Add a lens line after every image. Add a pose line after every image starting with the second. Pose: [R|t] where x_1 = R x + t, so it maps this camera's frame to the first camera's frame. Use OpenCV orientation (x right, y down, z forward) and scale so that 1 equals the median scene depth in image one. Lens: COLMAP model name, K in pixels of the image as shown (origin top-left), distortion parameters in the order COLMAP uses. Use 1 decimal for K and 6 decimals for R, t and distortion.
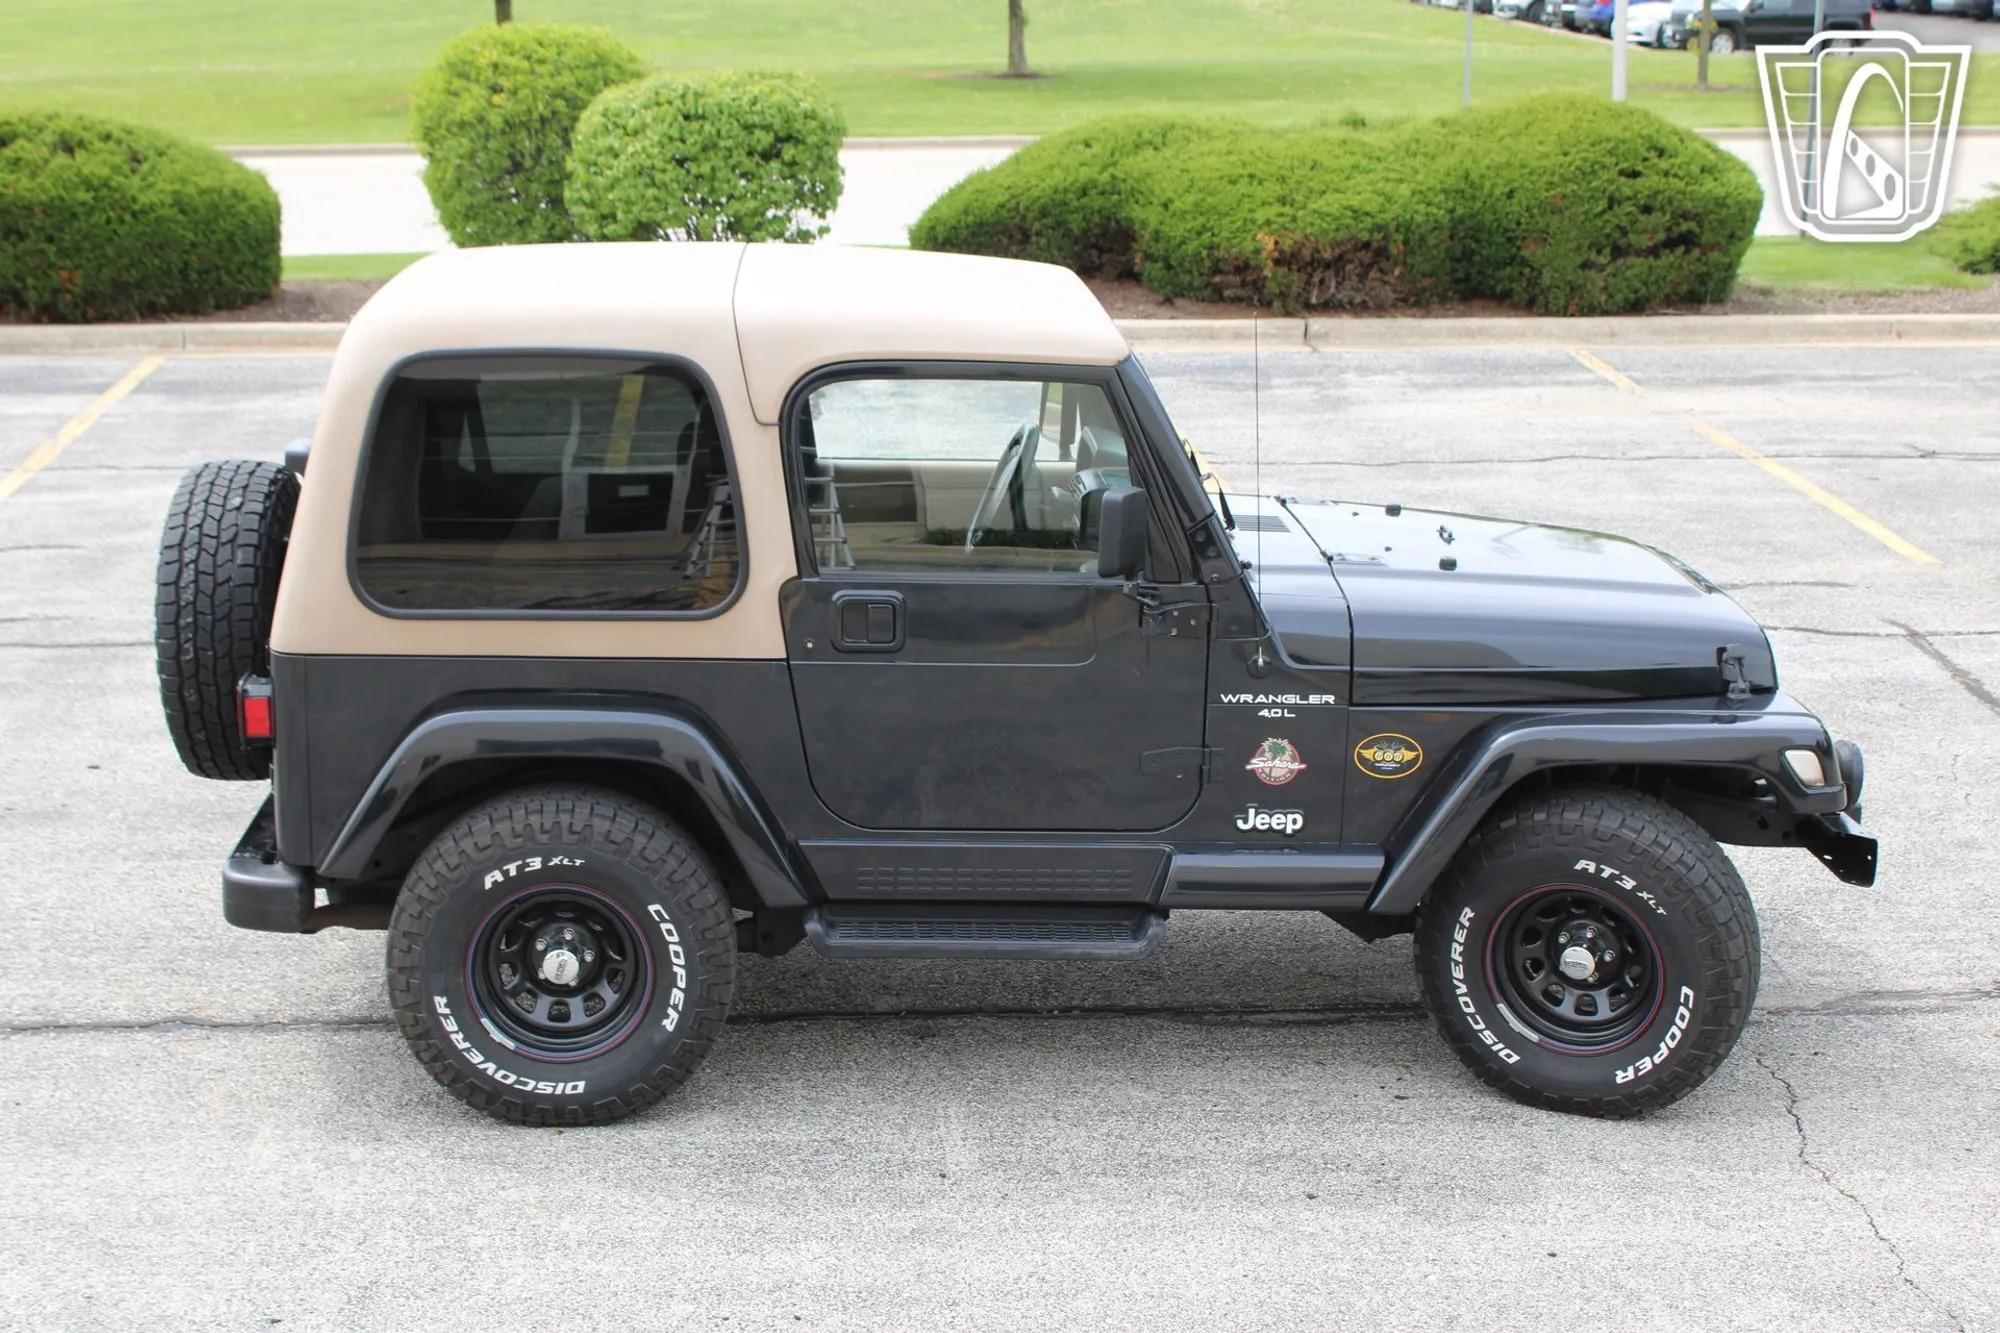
lens RADIAL K [[2909.1, 0, 977.7], [0, 2909.1, 664.7], [0, 0, 1]] dist [-0.053919, 0.087966]
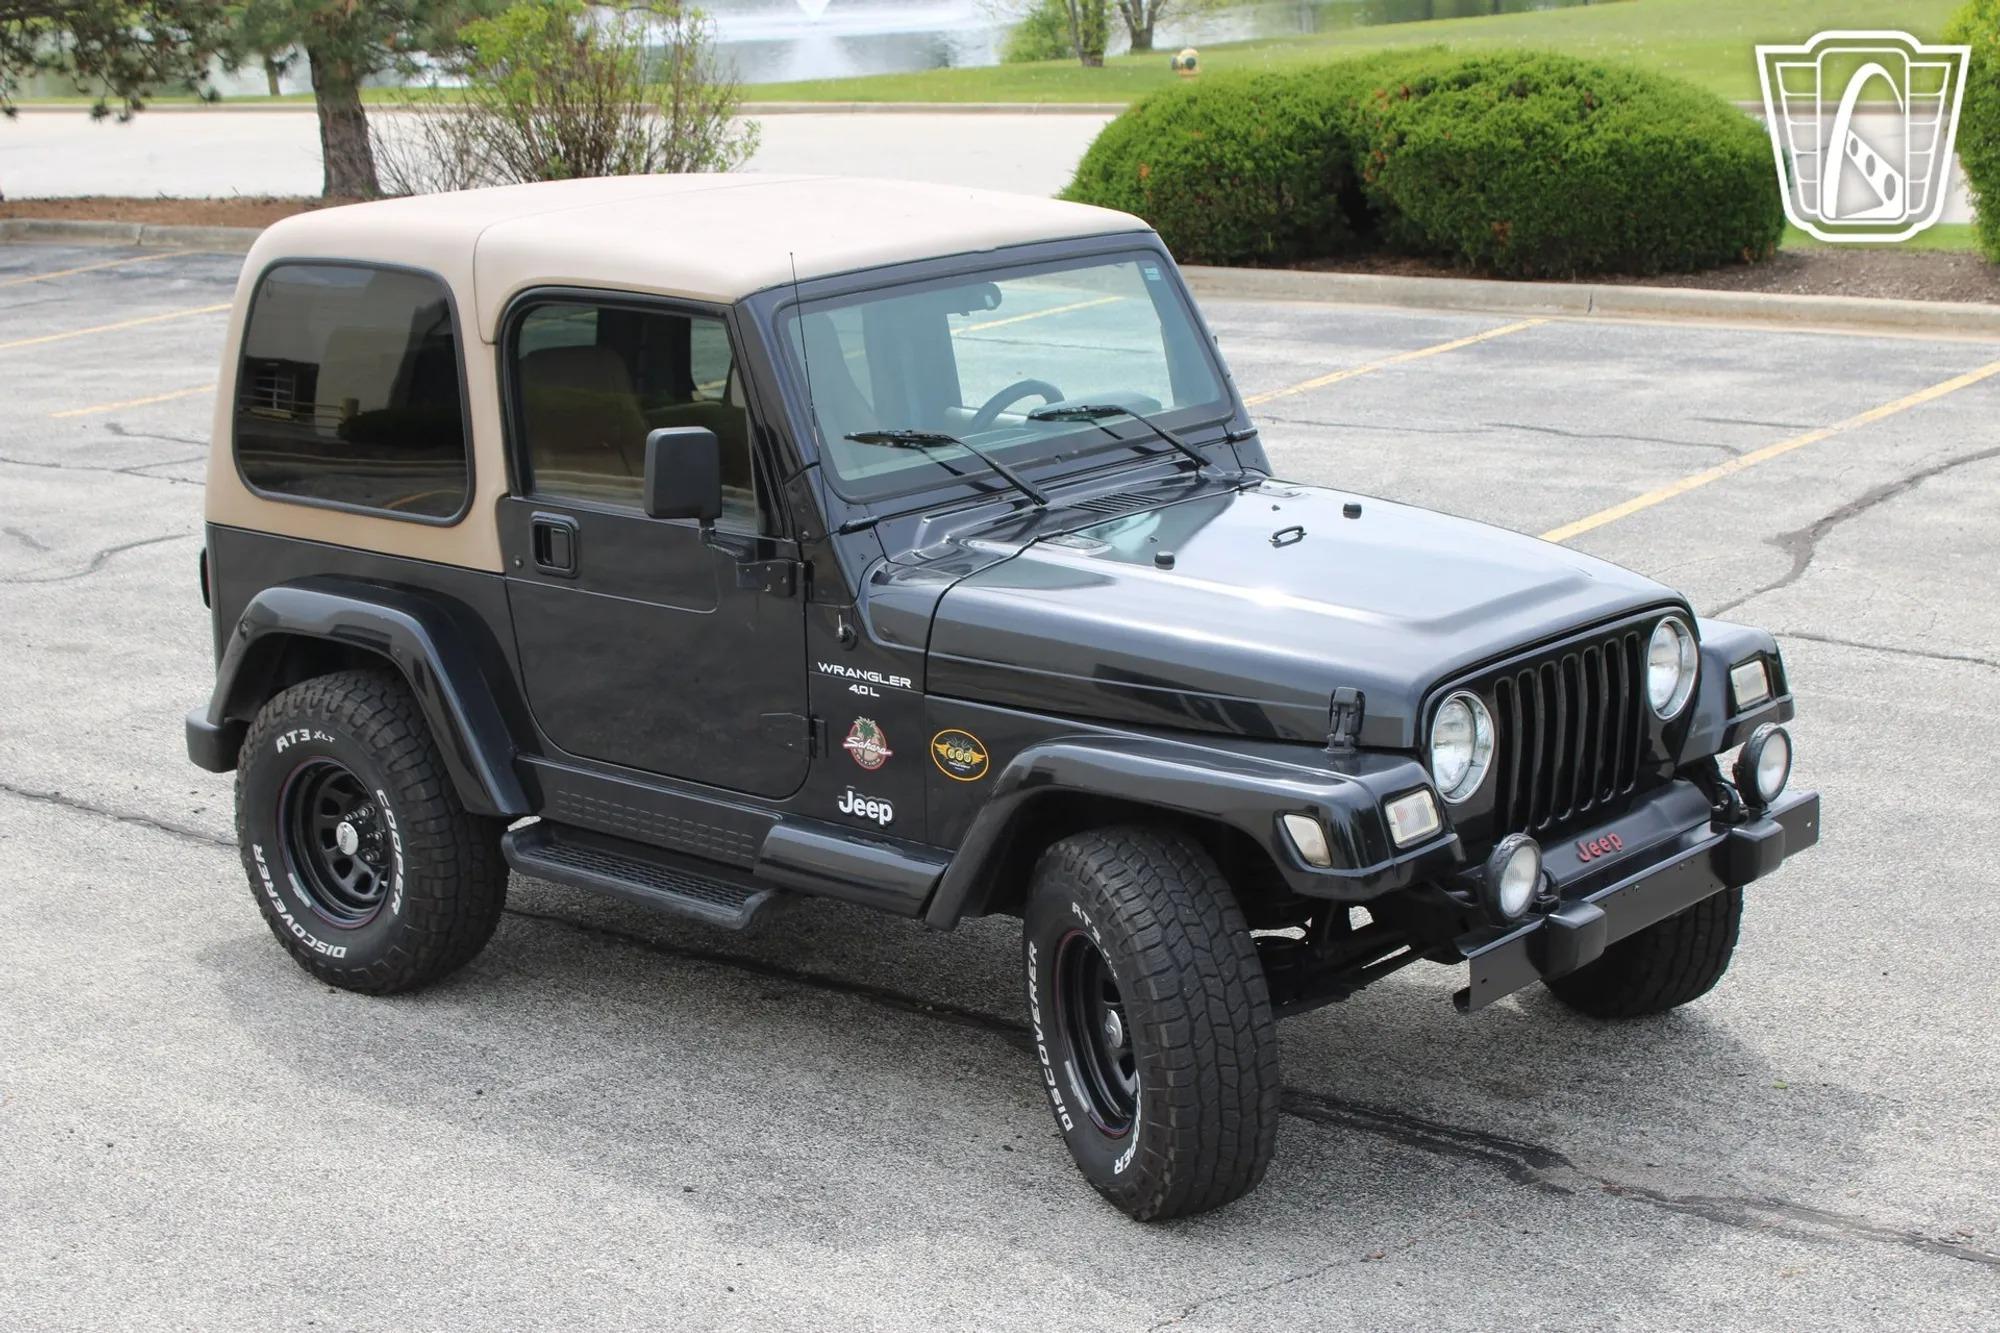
lens RADIAL K [[3373.6, 0, 1000.0], [0, 3373.6, 666.5], [0, 0, 1]] dist [-0.009027, 0.079547]
pose [[0.727694, 0.121969, -0.674970, 0.834271], [-0.130030, 0.990749, 0.038845, -0.037122], [0.673464, 0.059499, 0.736822, 0.233778]]
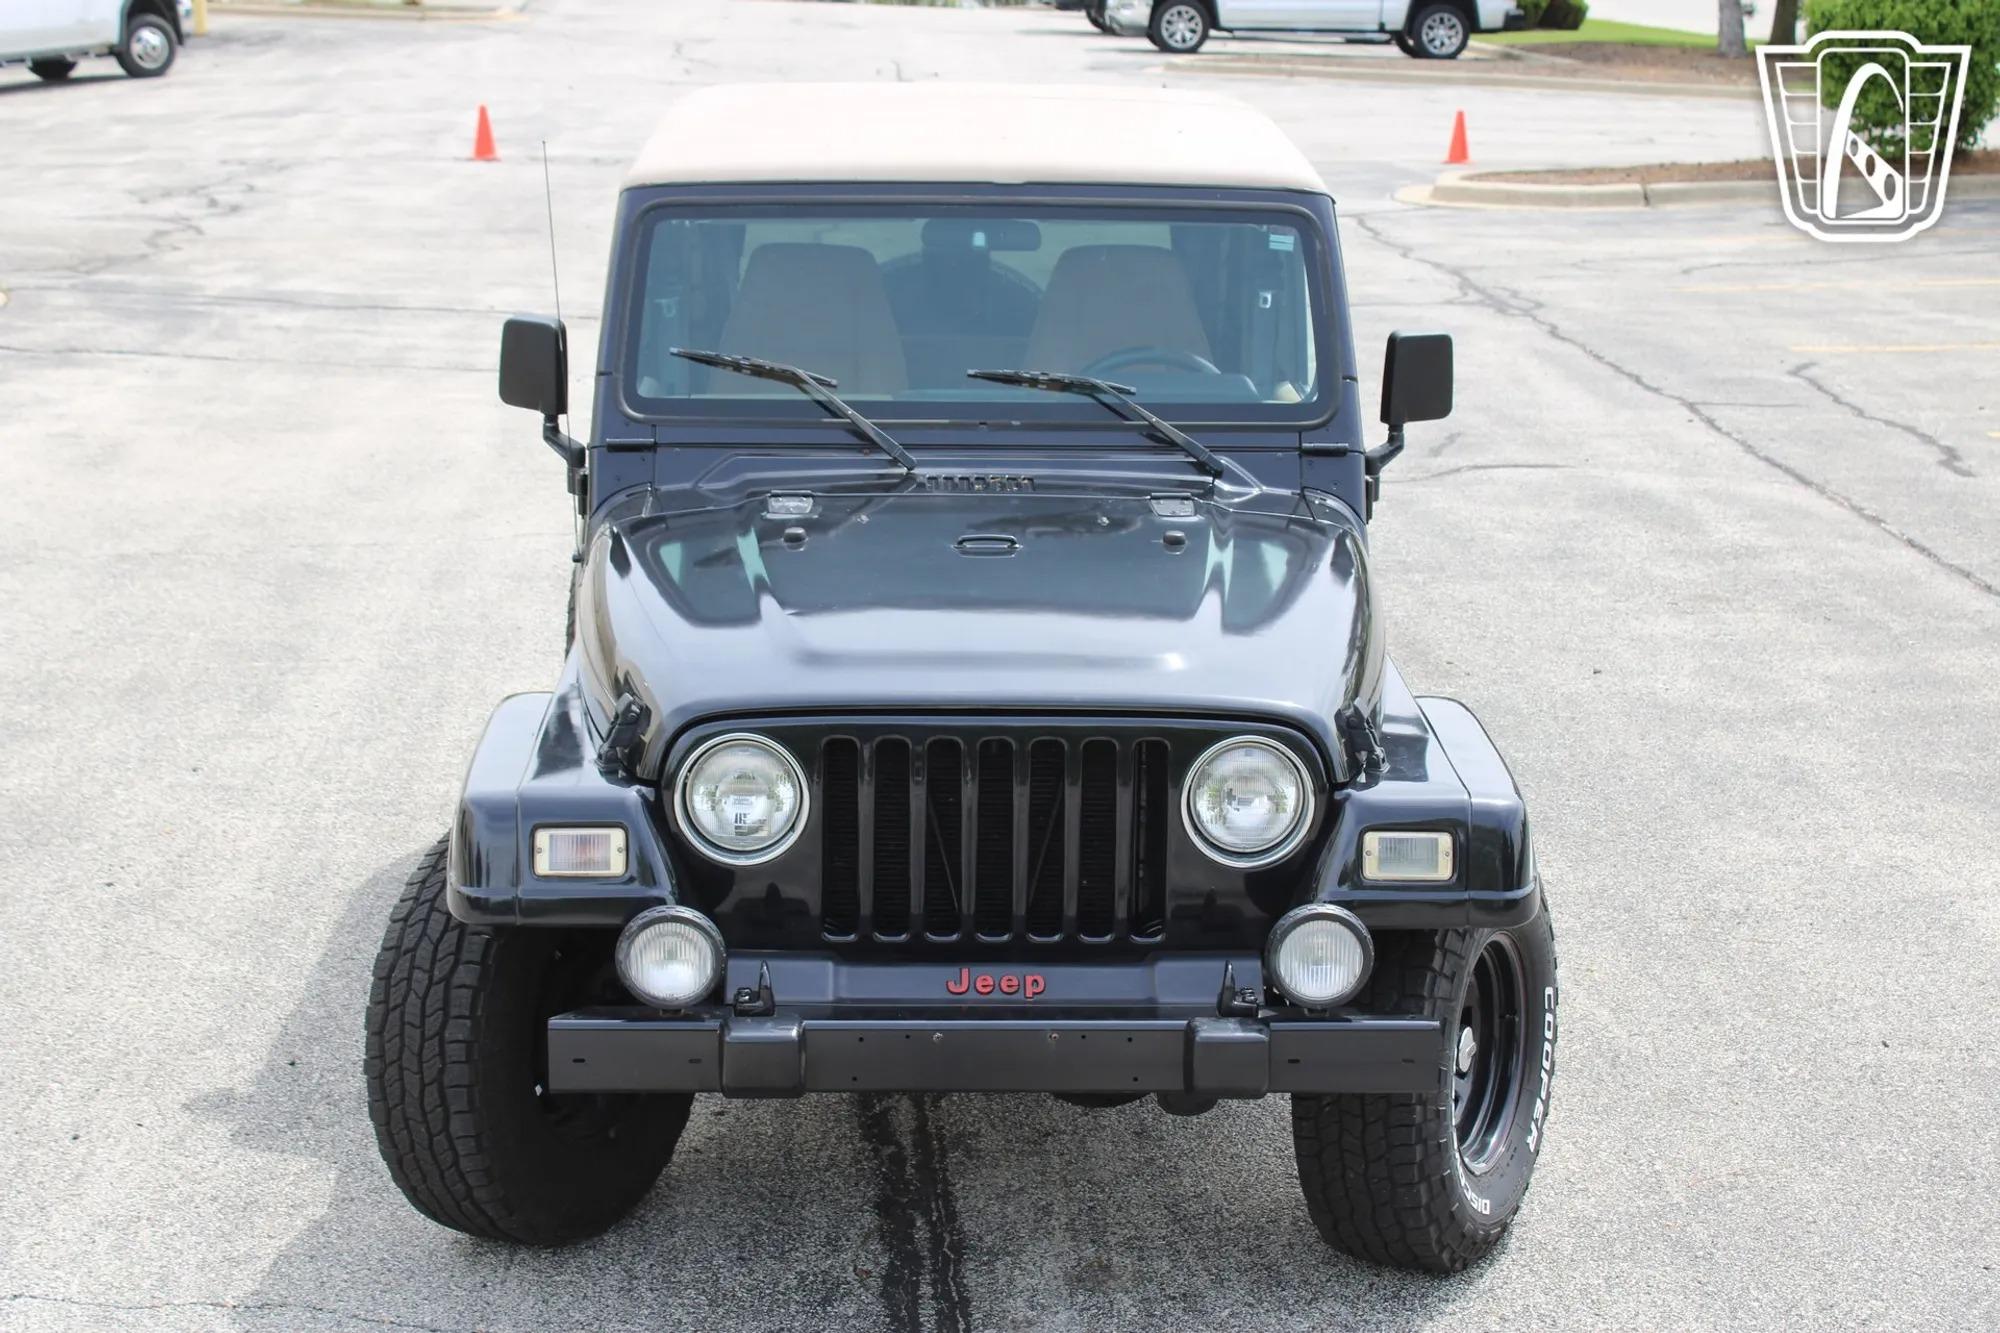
lens RADIAL K [[3467.9, 0, 1000.0], [0, 3467.9, 666.5], [0, 0, 1]] dist [-0.000753, 0.045042]
pose [[-0.023437, 0.219959, -0.975228, 1.078258], [-0.254468, 0.942053, 0.218592, -0.220329], [0.966797, 0.253287, 0.033893, 1.061115]]
